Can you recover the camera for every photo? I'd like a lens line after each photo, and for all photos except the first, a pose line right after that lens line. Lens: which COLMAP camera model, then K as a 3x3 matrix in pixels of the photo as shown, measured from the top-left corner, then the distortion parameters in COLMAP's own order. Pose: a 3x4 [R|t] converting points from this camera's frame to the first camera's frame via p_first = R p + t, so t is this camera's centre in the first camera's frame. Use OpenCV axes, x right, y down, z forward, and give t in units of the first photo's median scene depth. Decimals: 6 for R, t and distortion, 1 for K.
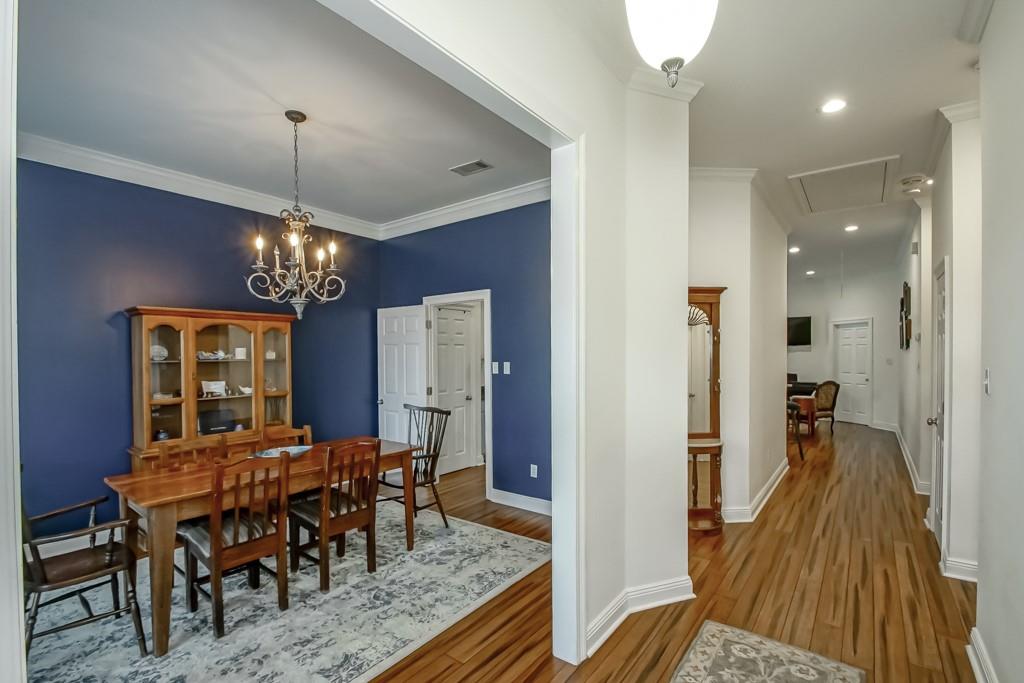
lens RADIAL K [[463.3, 0, 534.9], [0, 463.3, 359.9], [0, 0, 1]] dist [0.012195, -0.012735]
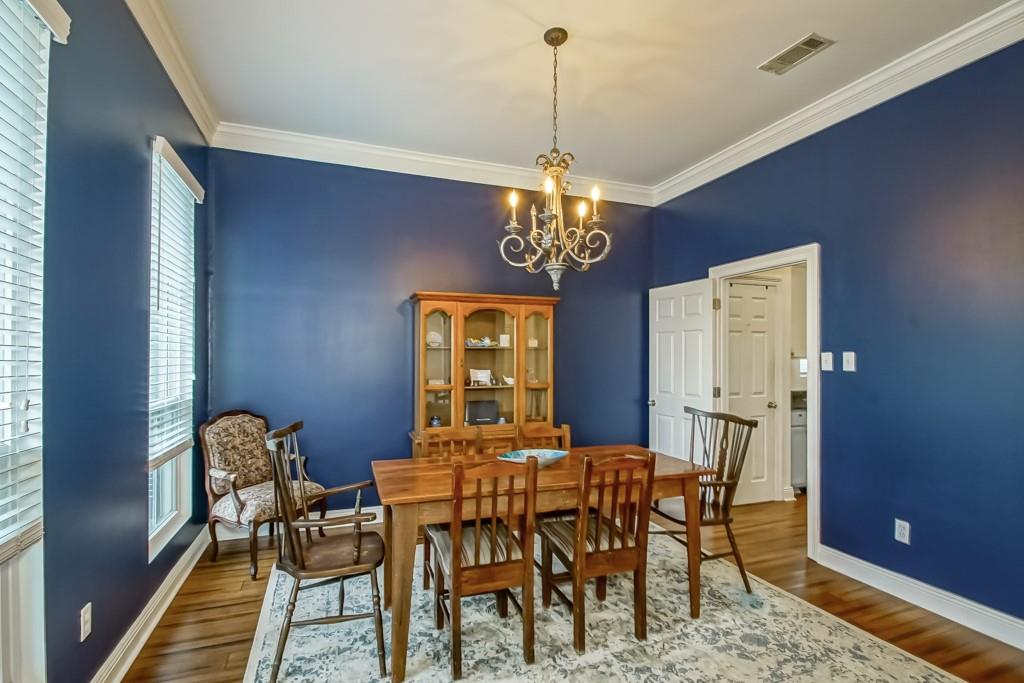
lens RADIAL K [[489.9, 0, 511.9], [0, 489.9, 358.9], [0, 0, 1]] dist [0.012433, 0.000017]
pose [[0.828892, 0.010186, -0.559317, -0.088480], [-0.014075, 0.999897, -0.002650, 0.030044], [0.559232, 0.010070, 0.828950, 0.236391]]
